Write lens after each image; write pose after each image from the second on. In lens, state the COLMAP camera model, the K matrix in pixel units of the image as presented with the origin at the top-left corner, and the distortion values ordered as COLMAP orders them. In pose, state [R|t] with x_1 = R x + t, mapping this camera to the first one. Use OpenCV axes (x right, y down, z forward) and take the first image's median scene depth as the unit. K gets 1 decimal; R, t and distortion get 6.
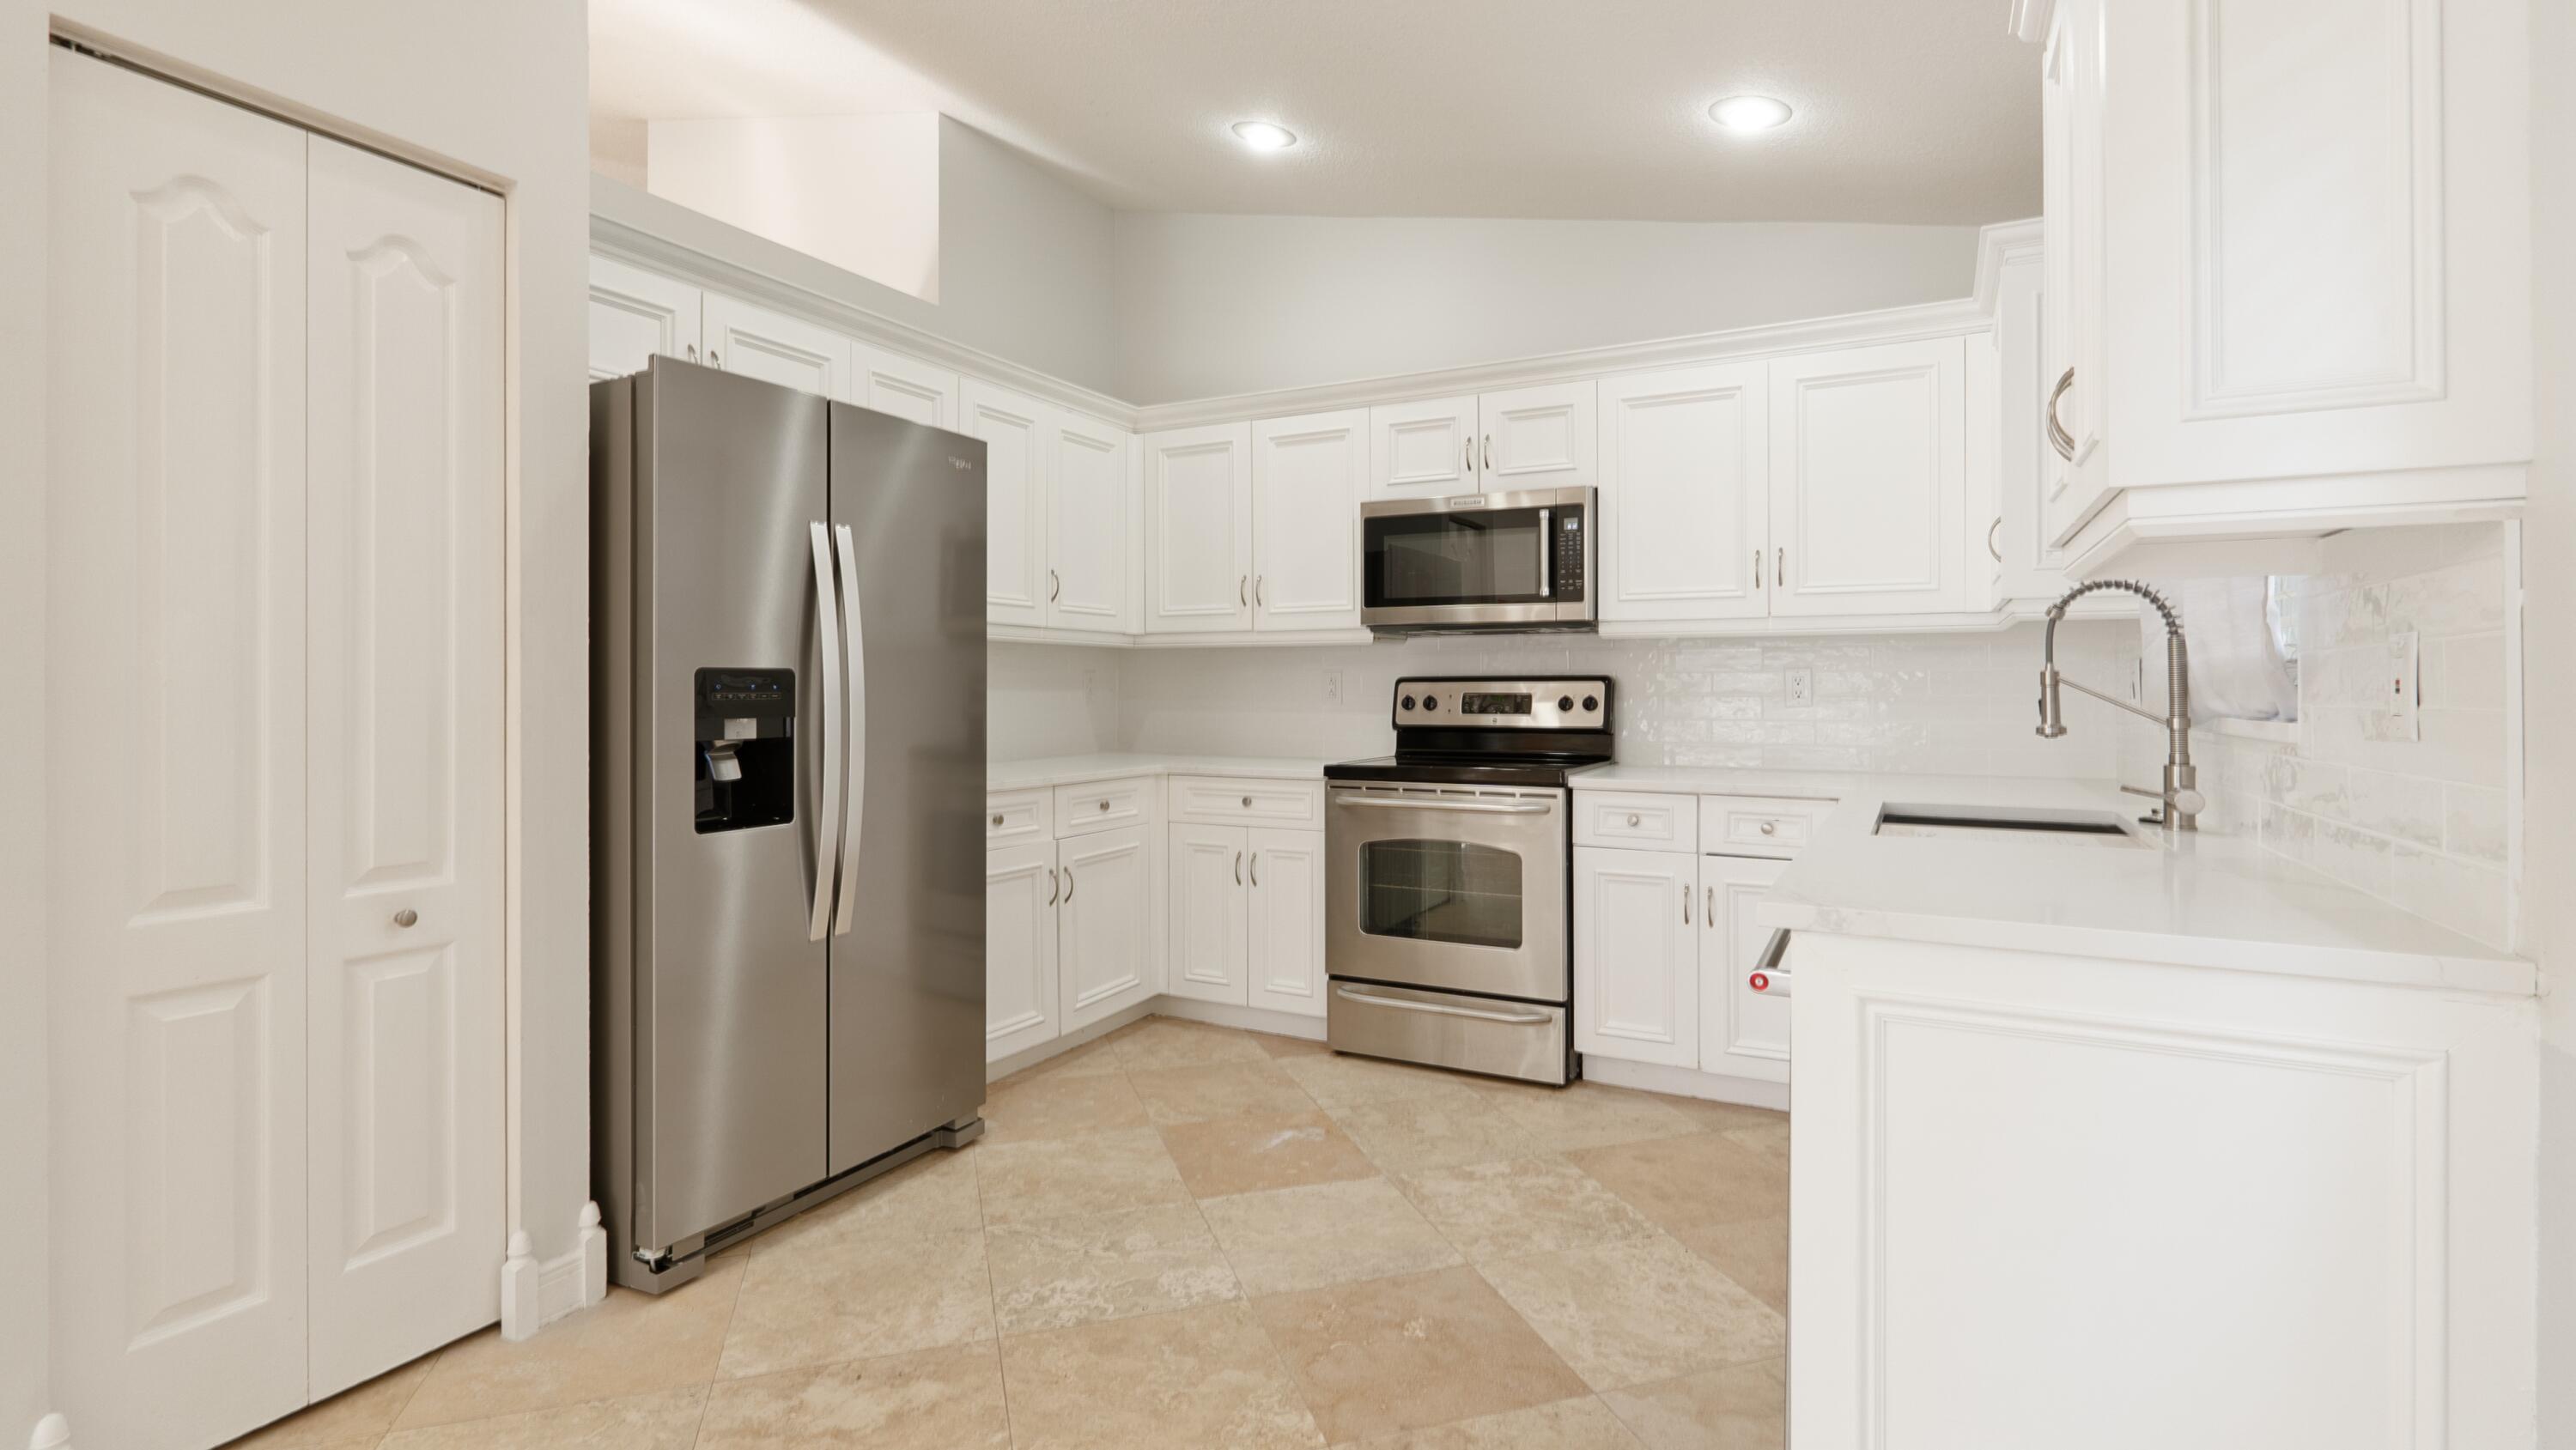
lens RADIAL K [[1183.6, 0, 1274.7], [0, 1183.6, 673.6], [0, 0, 1]] dist [-0.005027, 0.000445]
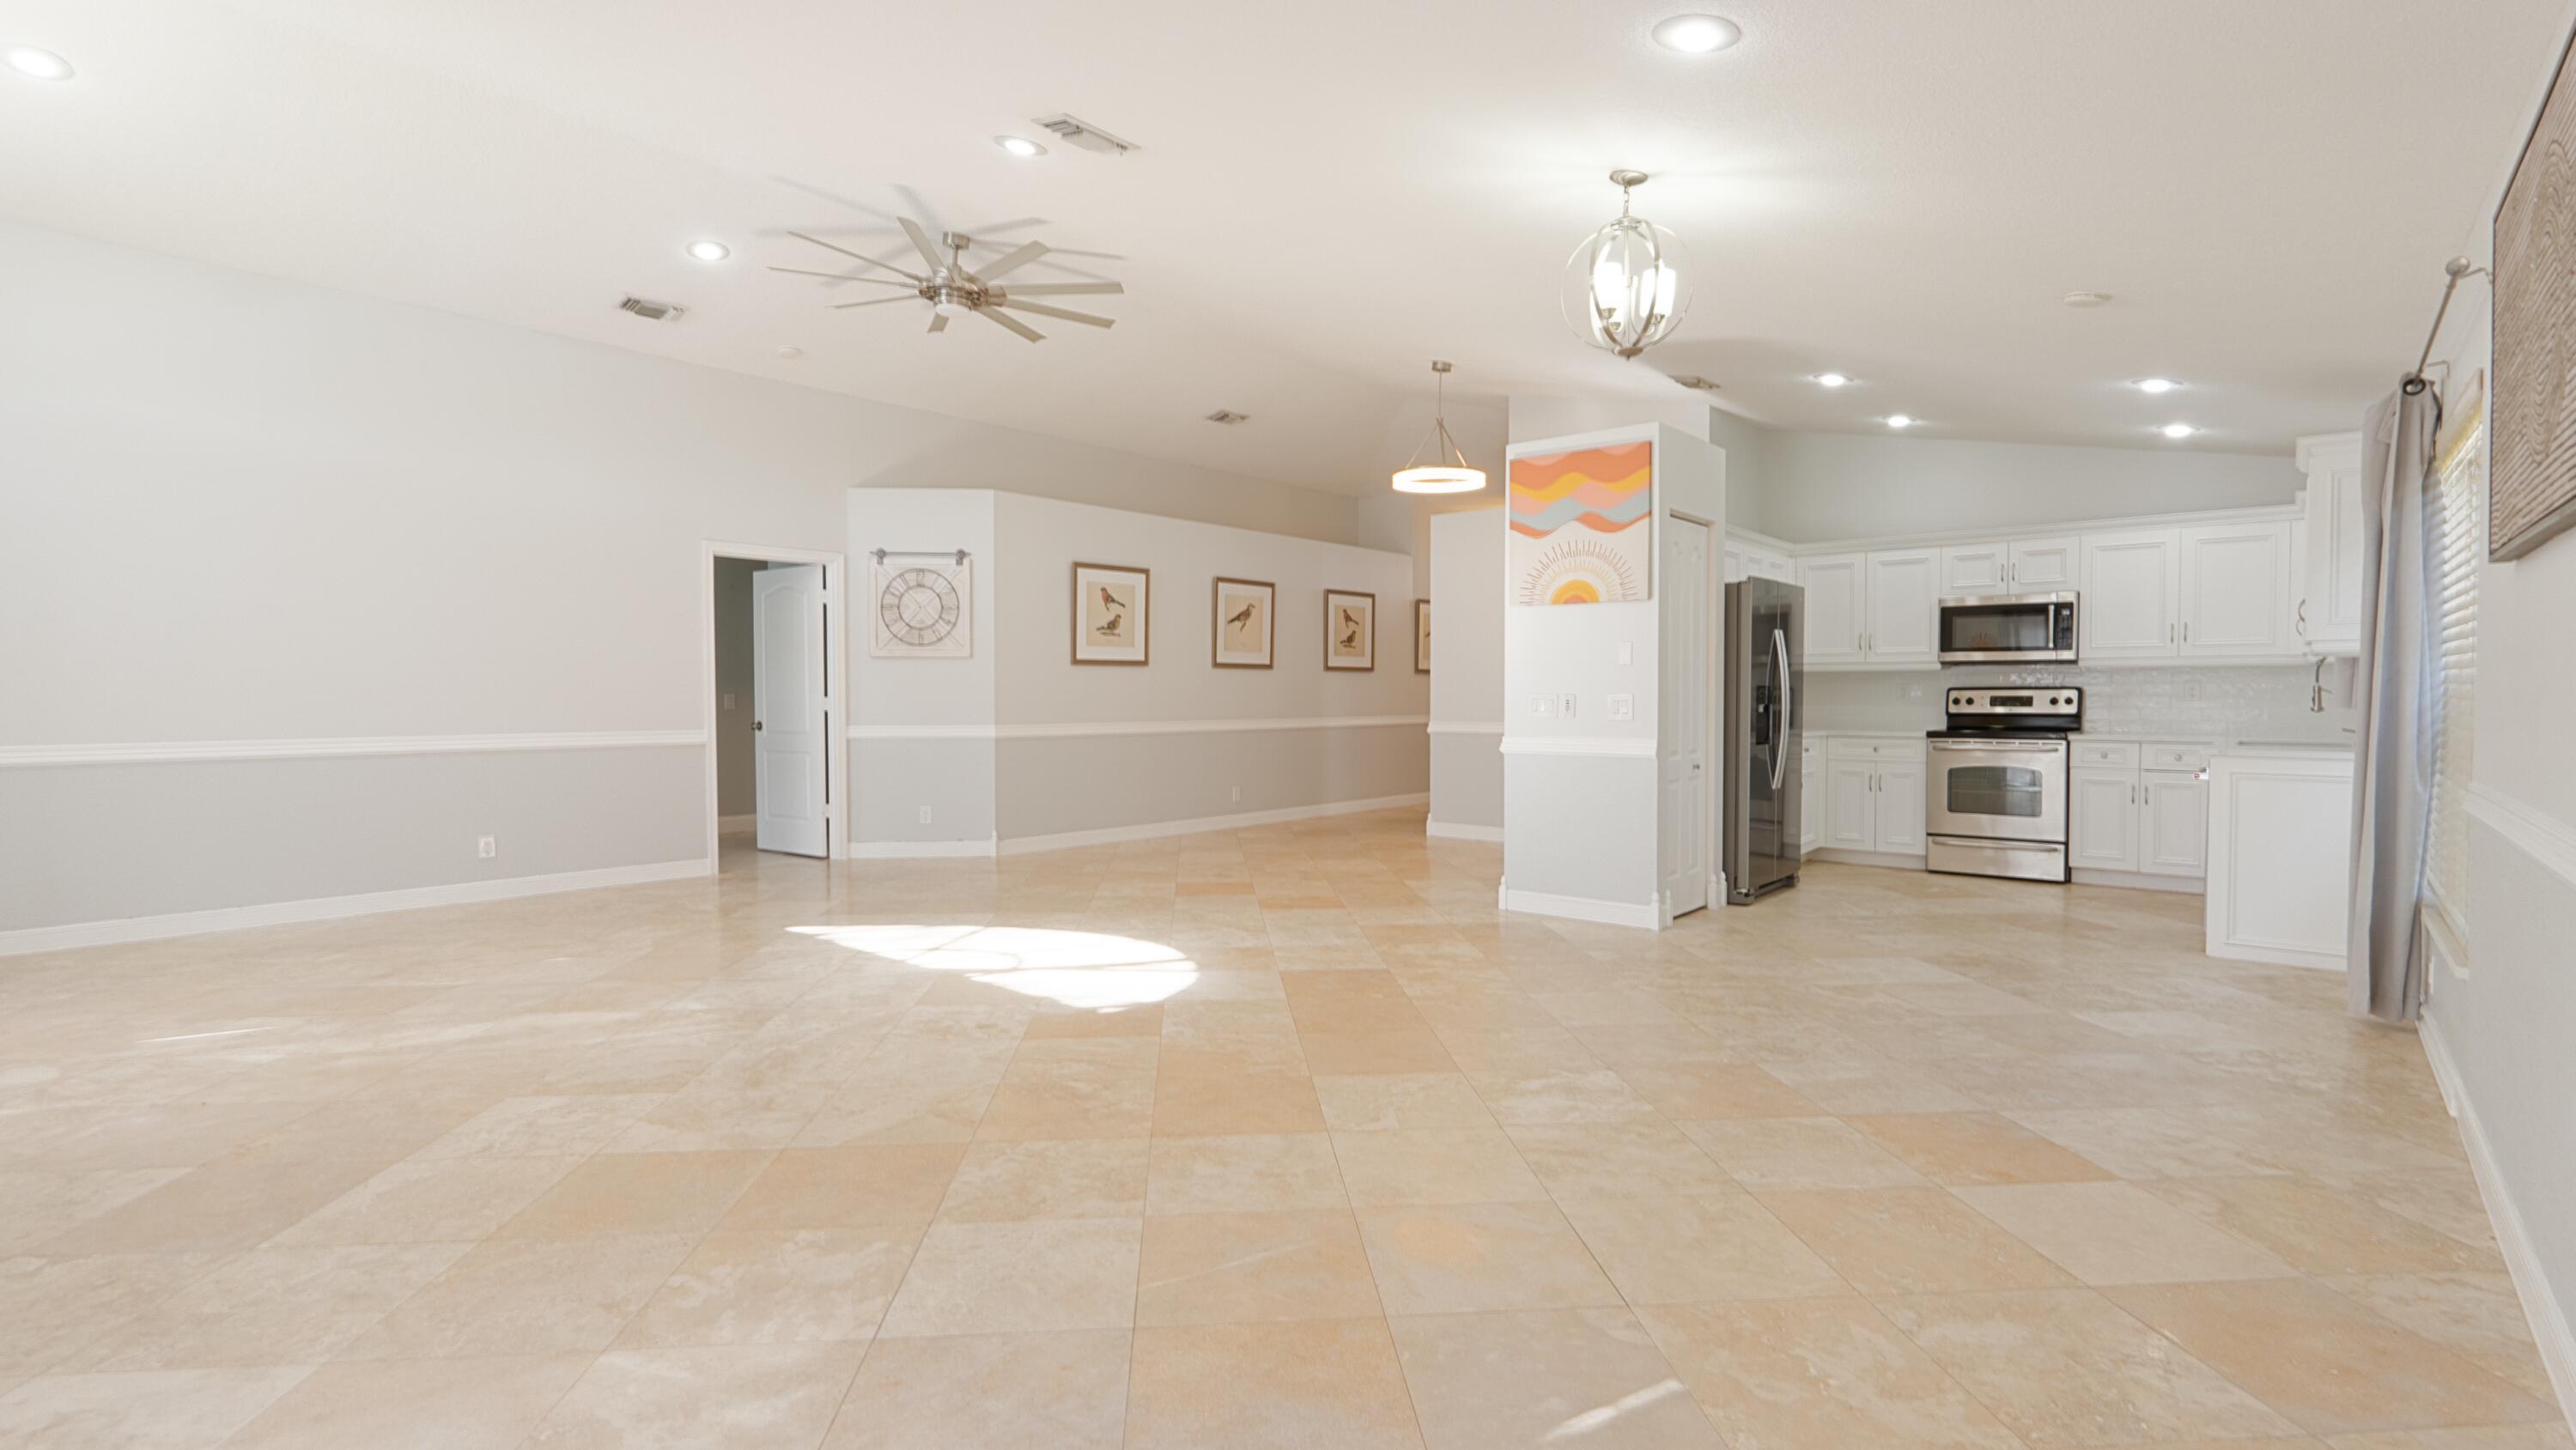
lens RADIAL K [[1183.6, 0, 1279.2], [0, 1183.6, 723.7], [0, 0, 1]] dist [-0.005027, 0.000445]
pose [[0.977507, 0.004191, -0.210862, -0.644872], [0.003614, 0.999323, 0.036617, -0.013881], [0.210872, -0.036555, 0.976830, -1.274544]]
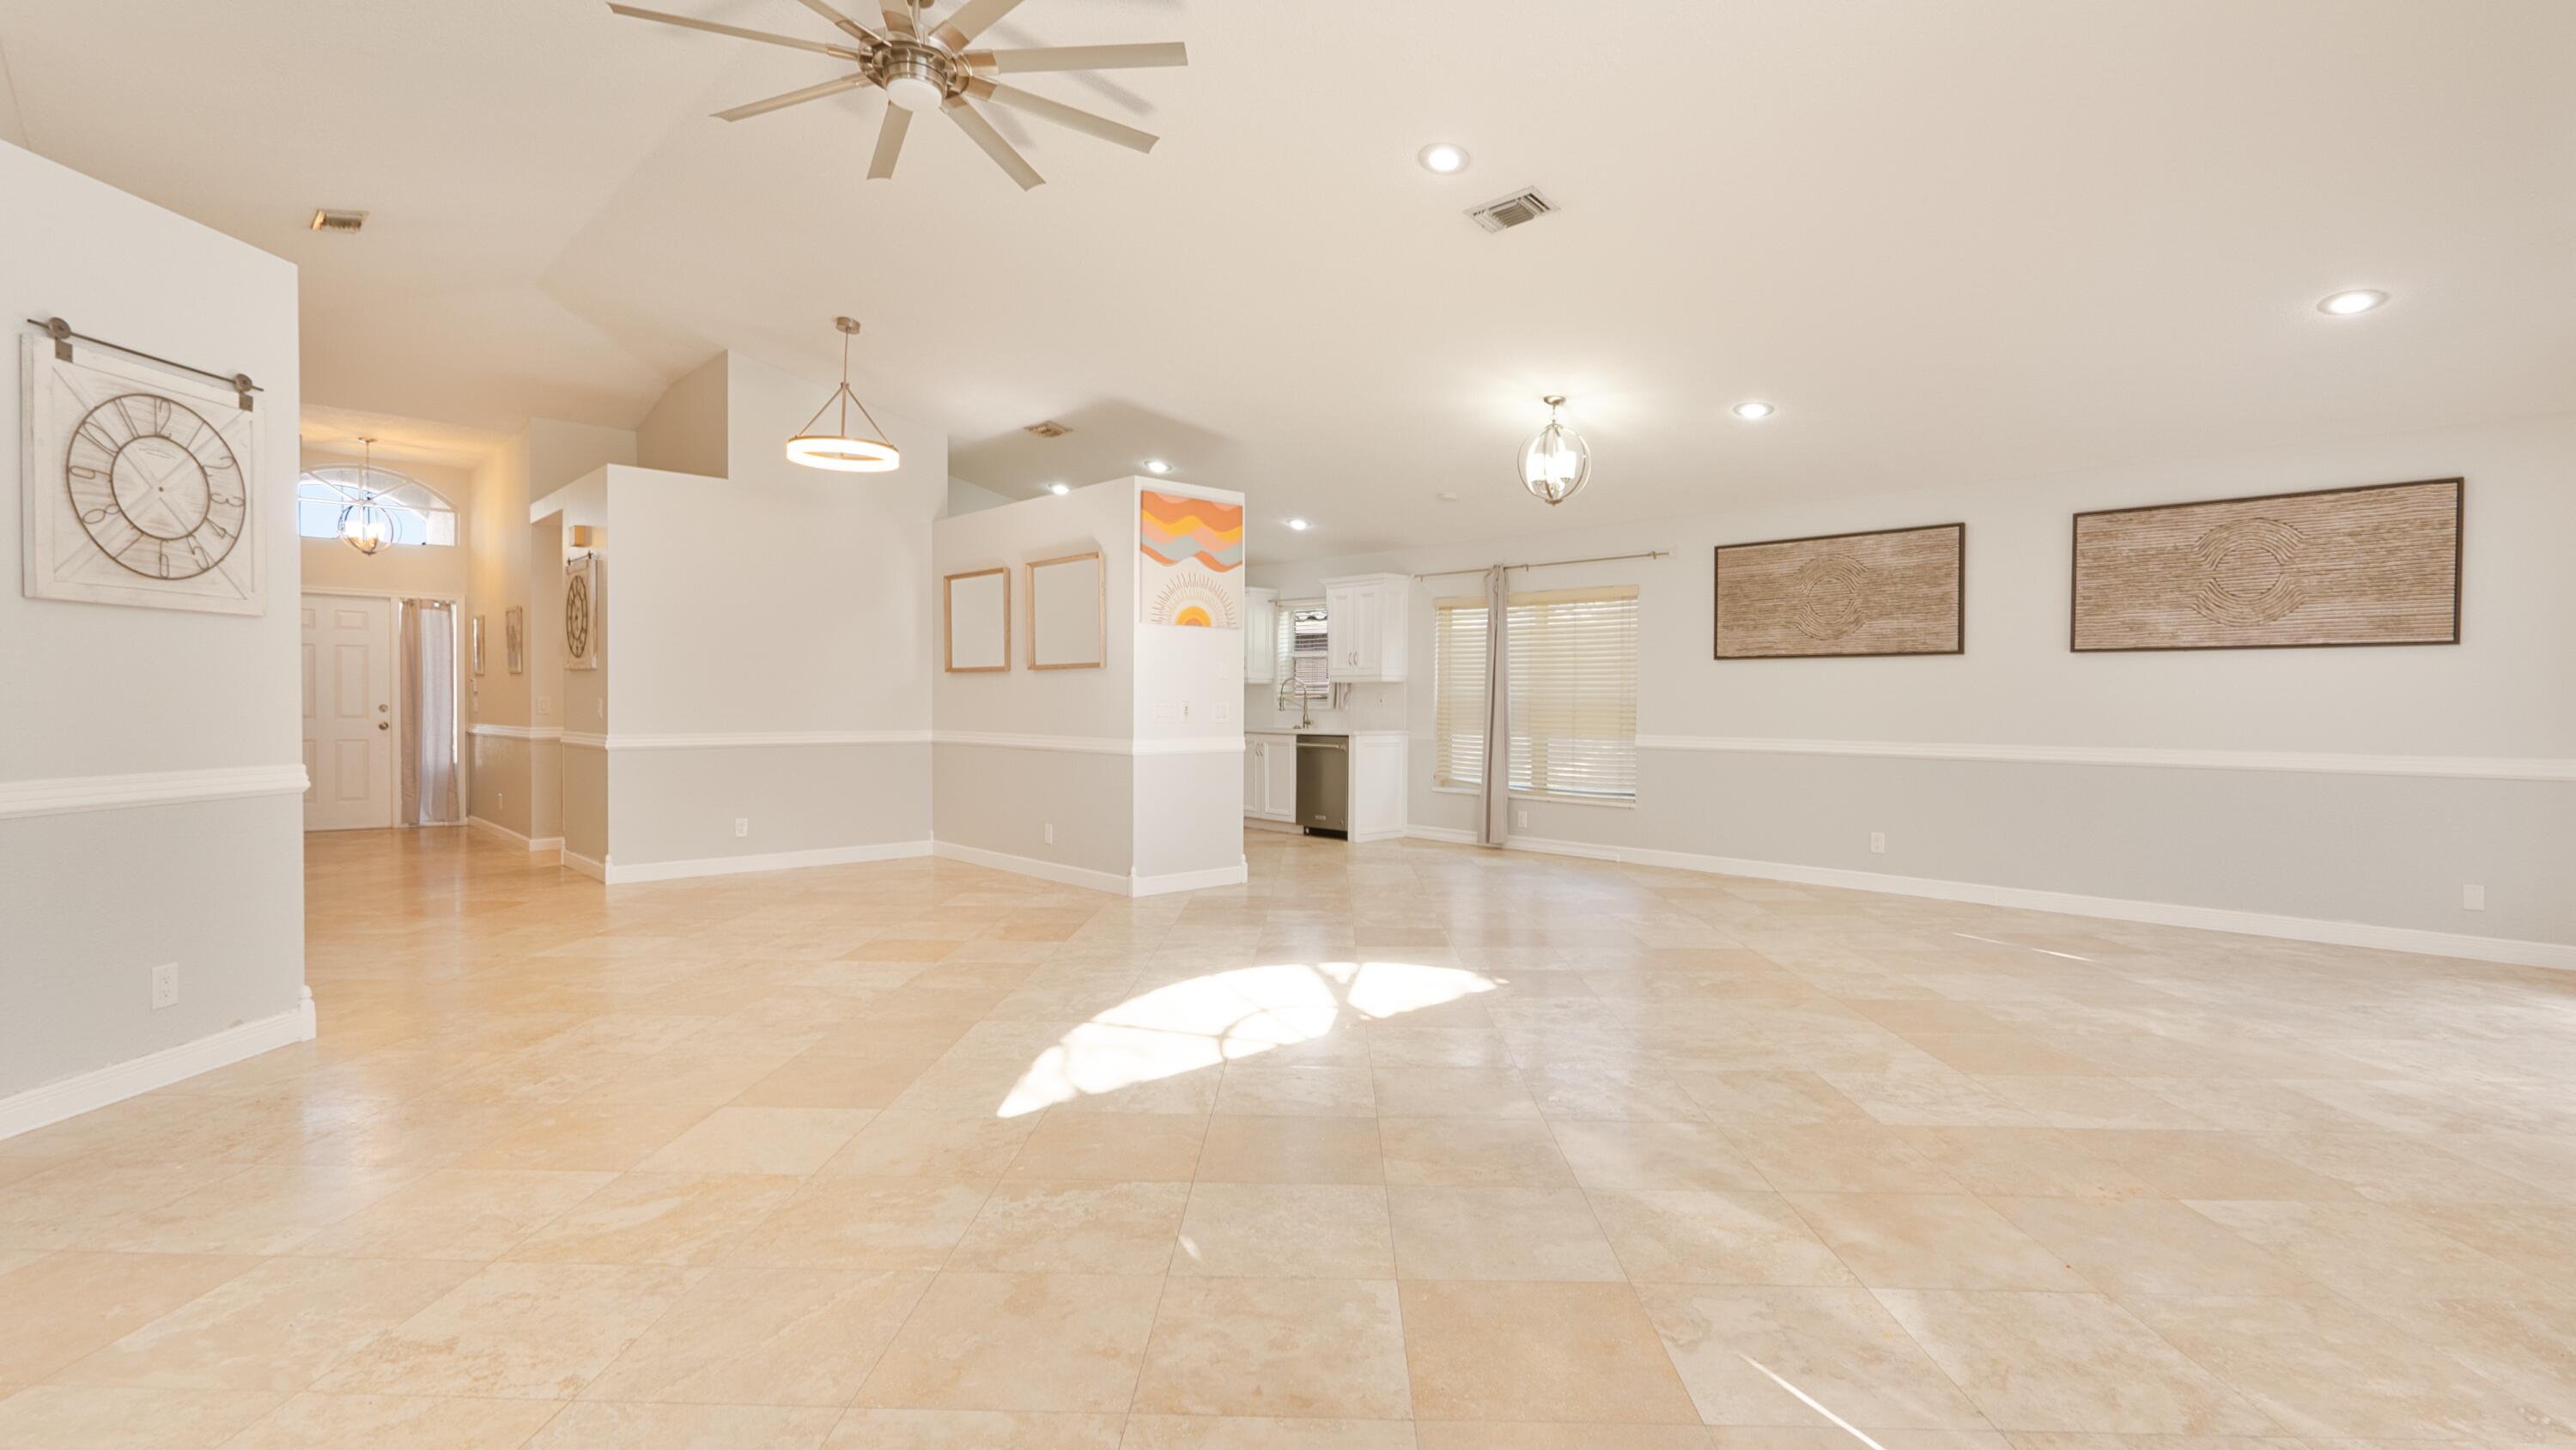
lens RADIAL K [[1183.6, 0, 1302.3], [0, 1183.6, 720.2], [0, 0, 1]] dist [-0.005027, 0.000445]
pose [[0.309690, -0.014006, 0.950734, -2.442485], [-0.015766, 0.999678, 0.019862, -0.003514], [-0.950707, -0.021141, 0.309370, -0.342595]]
